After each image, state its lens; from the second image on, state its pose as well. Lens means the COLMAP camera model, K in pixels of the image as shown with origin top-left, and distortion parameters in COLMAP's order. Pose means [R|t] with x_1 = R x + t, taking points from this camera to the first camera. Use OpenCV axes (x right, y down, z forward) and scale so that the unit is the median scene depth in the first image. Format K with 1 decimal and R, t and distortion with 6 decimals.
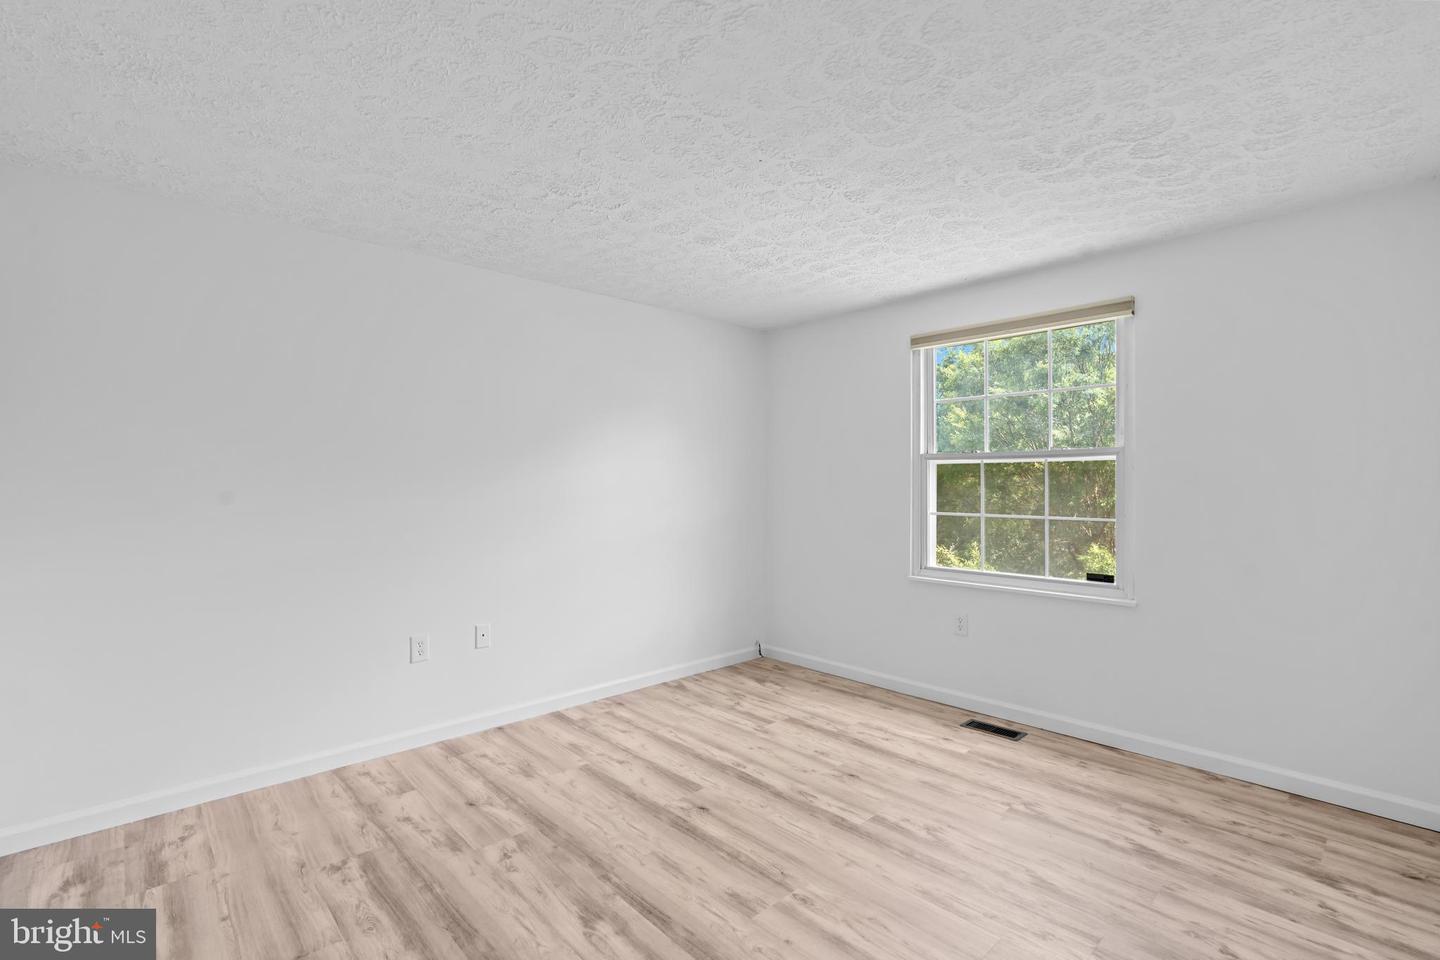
lens RADIAL K [[656.1, 0, 721.3], [0, 656.1, 480.2], [0, 0, 1]] dist [-0.011171, 0.005020]
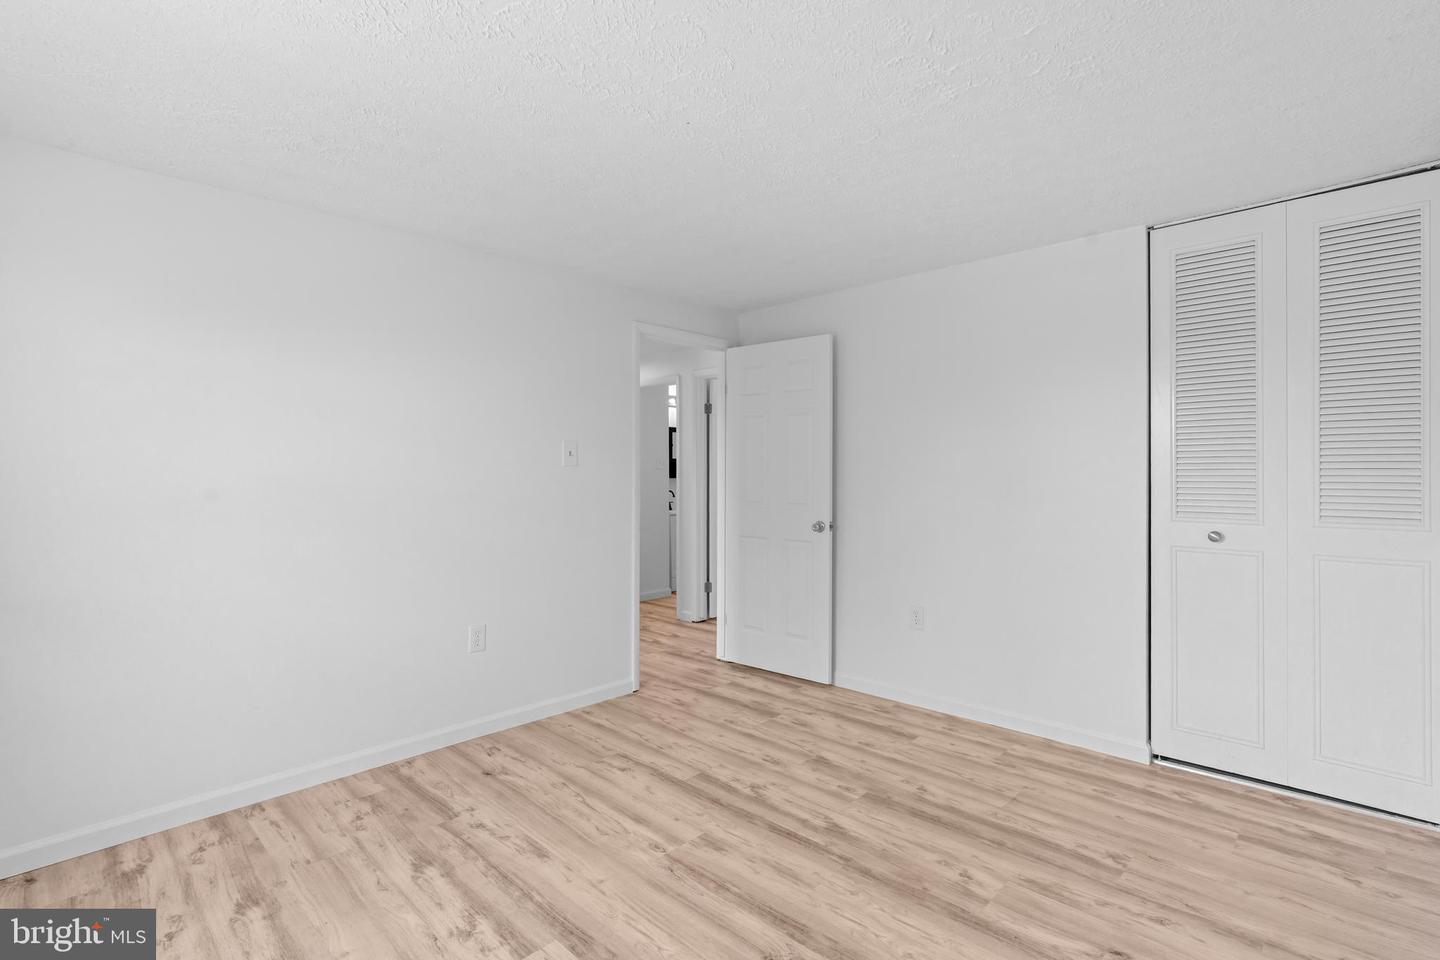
lens RADIAL K [[656.1, 0, 724.1], [0, 656.1, 476.3], [0, 0, 1]] dist [-0.011171, 0.005020]
pose [[-0.997978, 0.005508, -0.063316, 0.073256], [0.005332, 0.999981, 0.002950, 0.001383], [0.063331, 0.002606, -0.997989, 1.978579]]
